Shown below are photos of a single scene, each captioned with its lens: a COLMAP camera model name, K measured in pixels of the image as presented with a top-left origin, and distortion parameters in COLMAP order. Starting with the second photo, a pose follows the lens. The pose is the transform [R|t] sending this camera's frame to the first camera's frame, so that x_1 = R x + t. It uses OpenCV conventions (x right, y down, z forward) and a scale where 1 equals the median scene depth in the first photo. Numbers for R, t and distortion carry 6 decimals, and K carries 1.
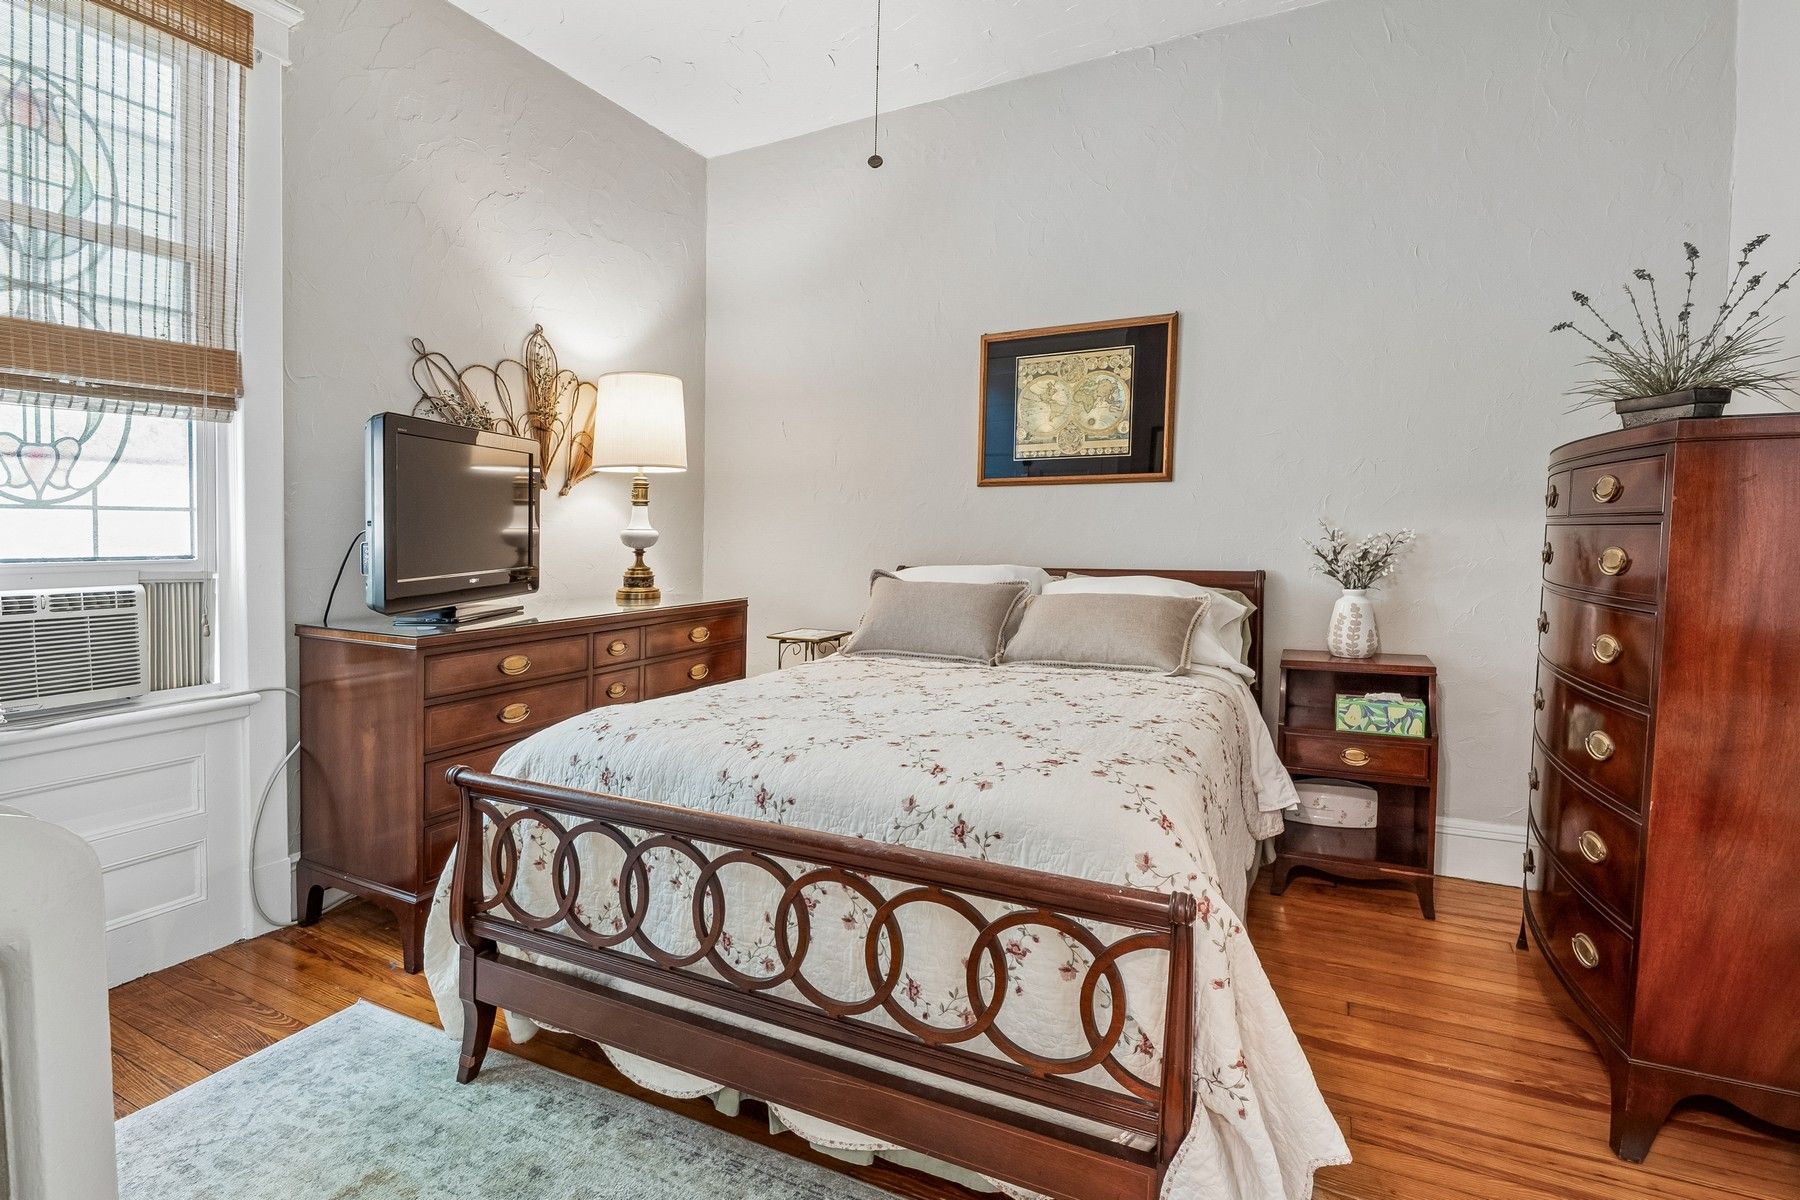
lens RADIAL K [[839.6, 0, 895.9], [0, 839.6, 565.5], [0, 0, 1]] dist [0.016033, -0.017469]
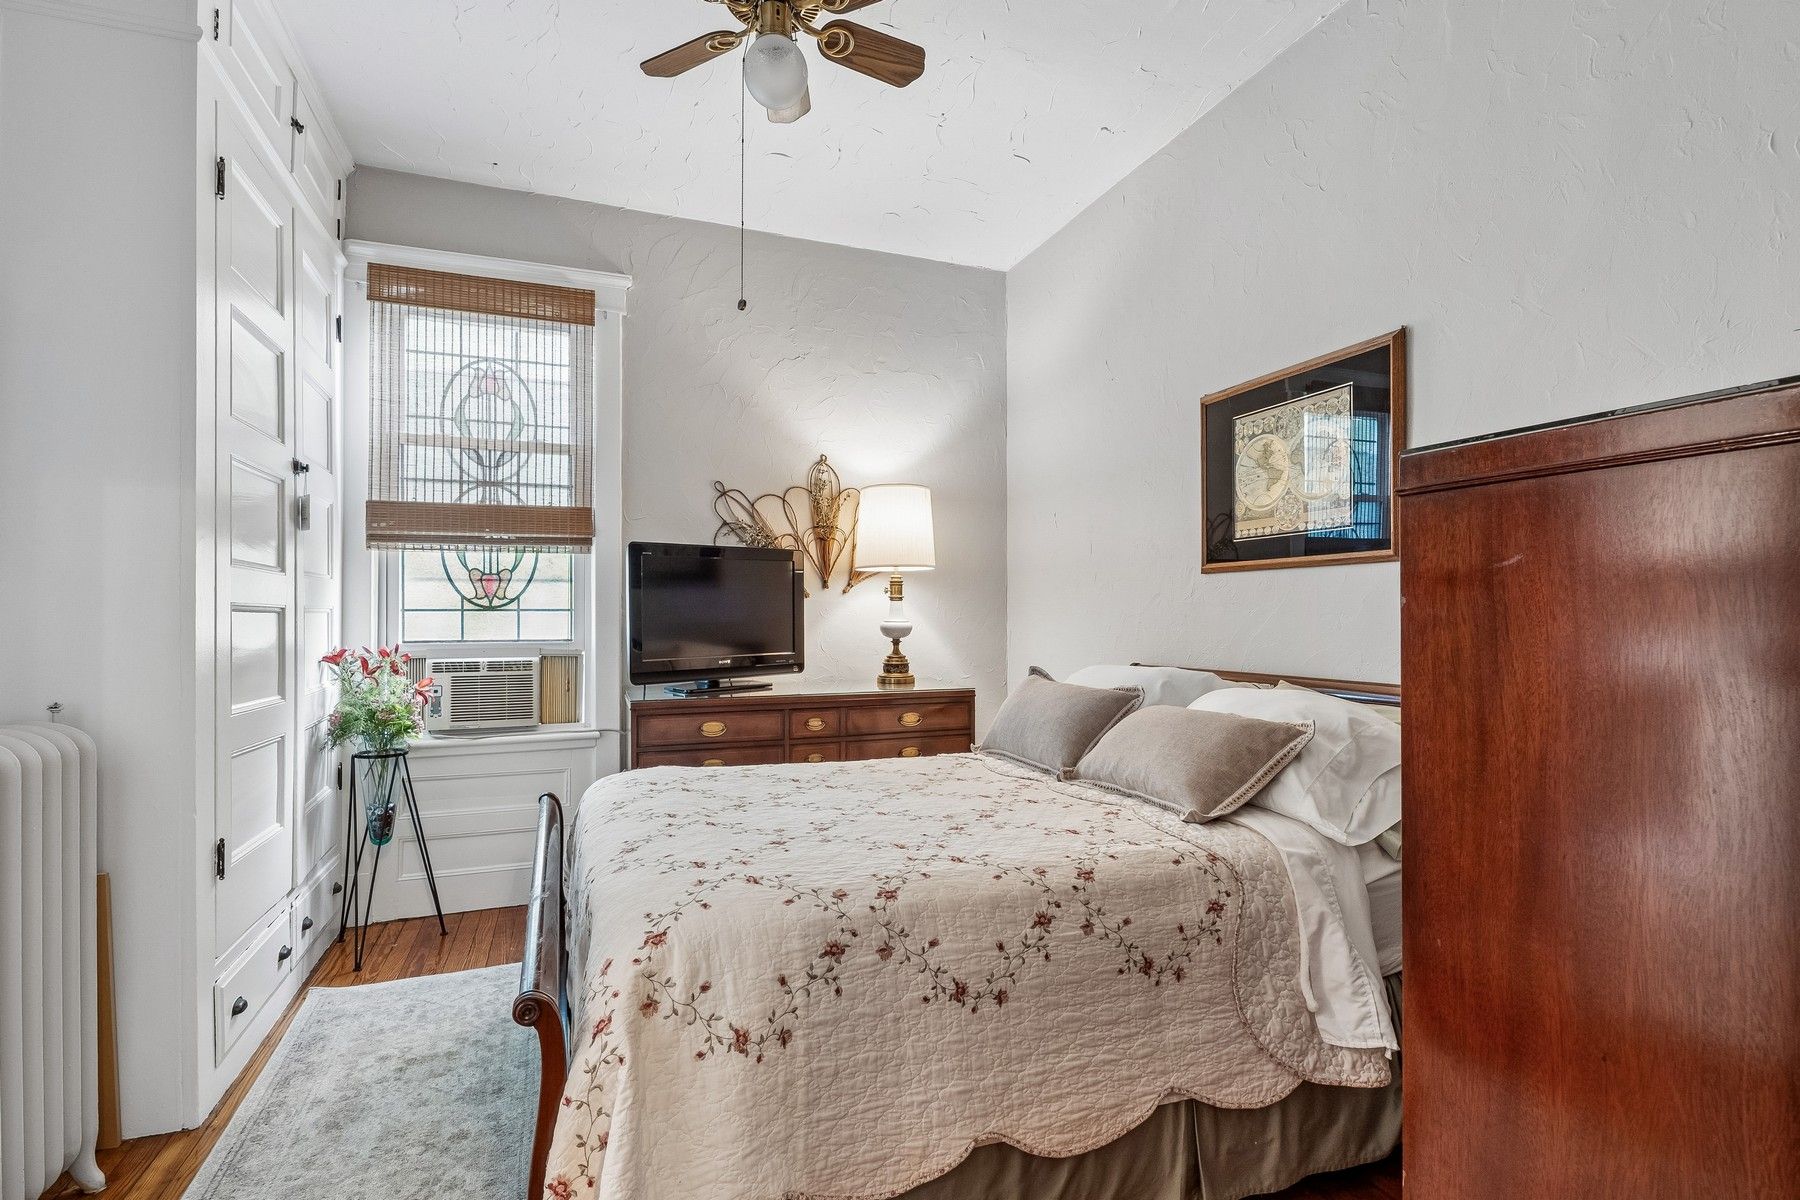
lens RADIAL K [[841.0, 0, 894.8], [0, 841.0, 606.1], [0, 0, 1]] dist [0.006563, -0.000818]
pose [[0.738995, -0.005461, -0.673688, 0.498253], [-0.027102, 0.998917, -0.037827, -0.023045], [0.673165, 0.046212, 0.738047, 0.182217]]
